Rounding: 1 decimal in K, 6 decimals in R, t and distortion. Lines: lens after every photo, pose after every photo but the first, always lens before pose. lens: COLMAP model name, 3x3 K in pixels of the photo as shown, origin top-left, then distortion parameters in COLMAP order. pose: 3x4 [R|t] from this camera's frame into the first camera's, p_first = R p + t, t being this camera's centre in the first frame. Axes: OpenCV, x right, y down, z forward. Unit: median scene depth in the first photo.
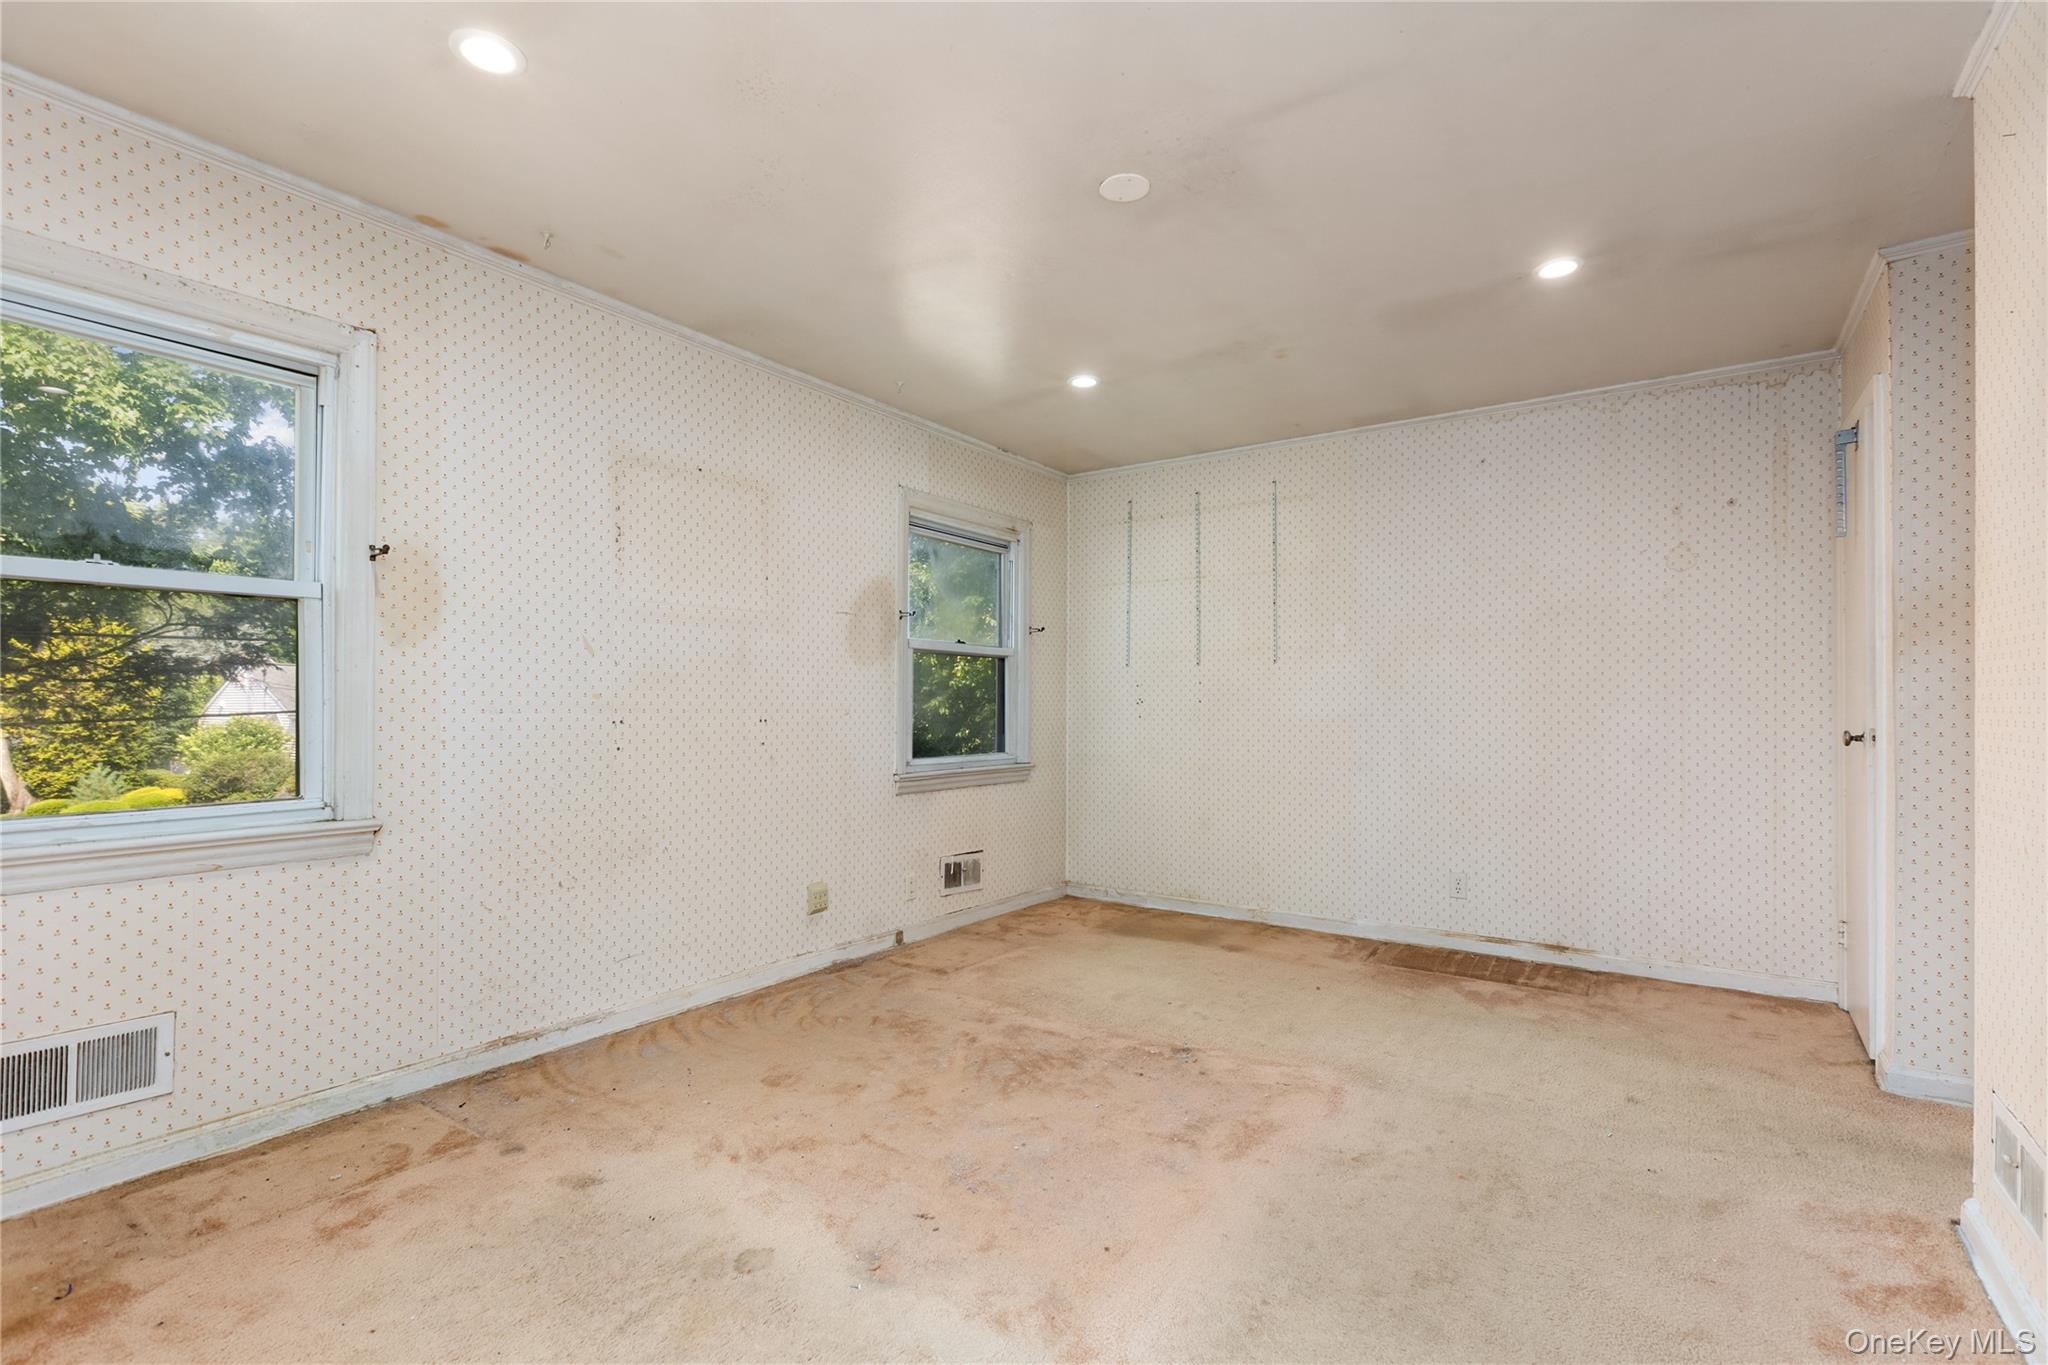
lens RADIAL K [[928.2, 0, 1021.5], [0, 928.2, 699.1], [0, 0, 1]] dist [0.003077, 0.000713]
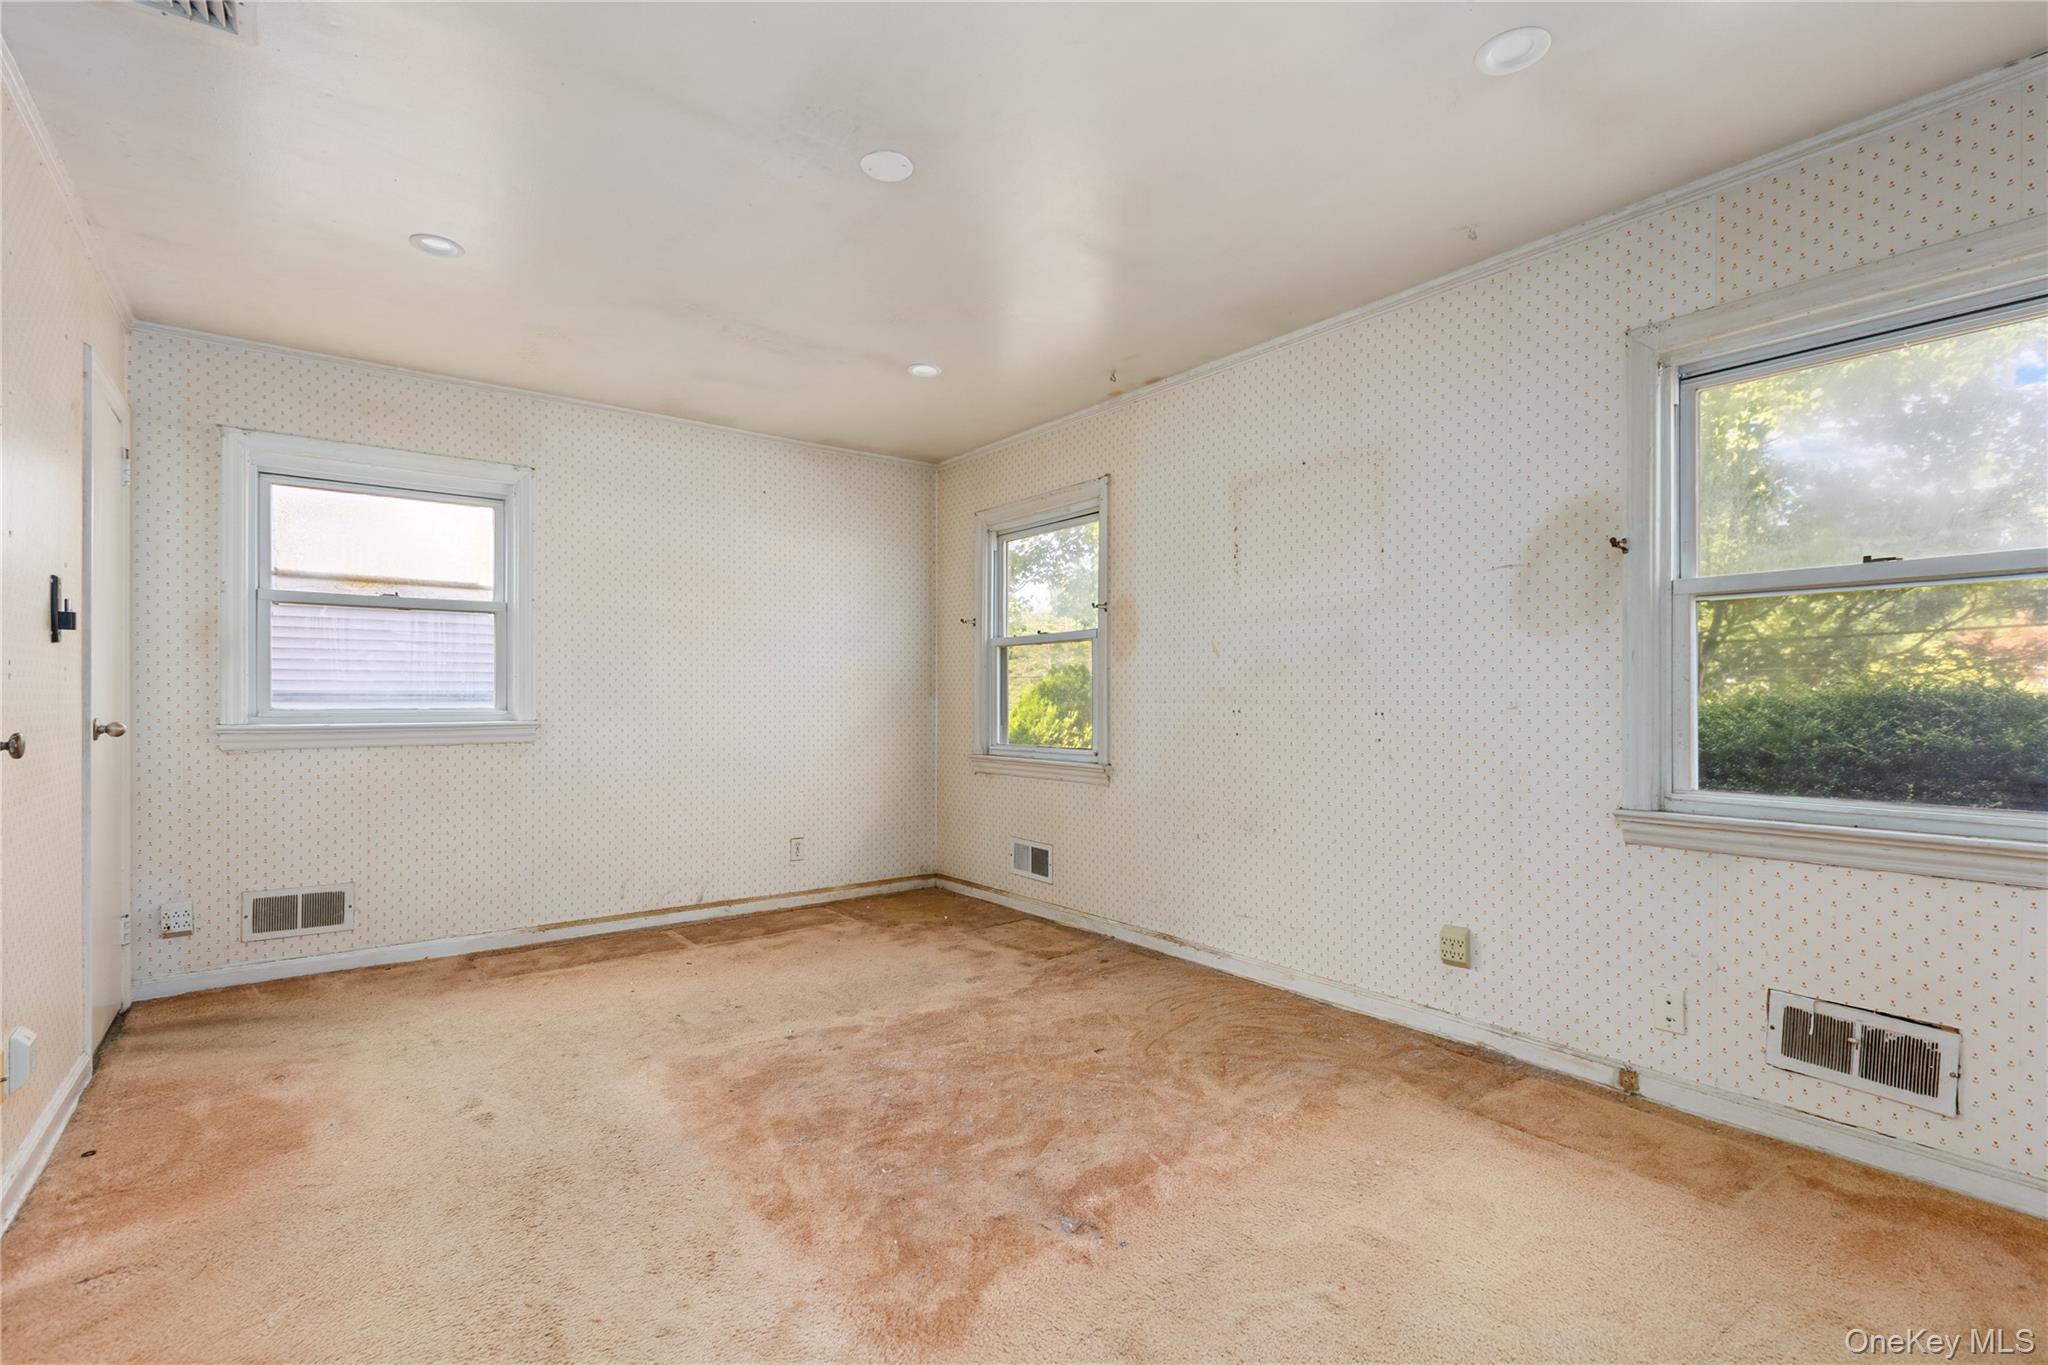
lens RADIAL K [[928.2, 0, 1021.4], [0, 928.2, 687.0], [0, 0, 1]] dist [0.003077, 0.000713]
pose [[-0.297178, -0.012667, -0.954738, 0.688922], [0.008494, 0.999837, -0.015909, 0.009386], [0.954784, -0.012838, -0.297022, 0.979498]]
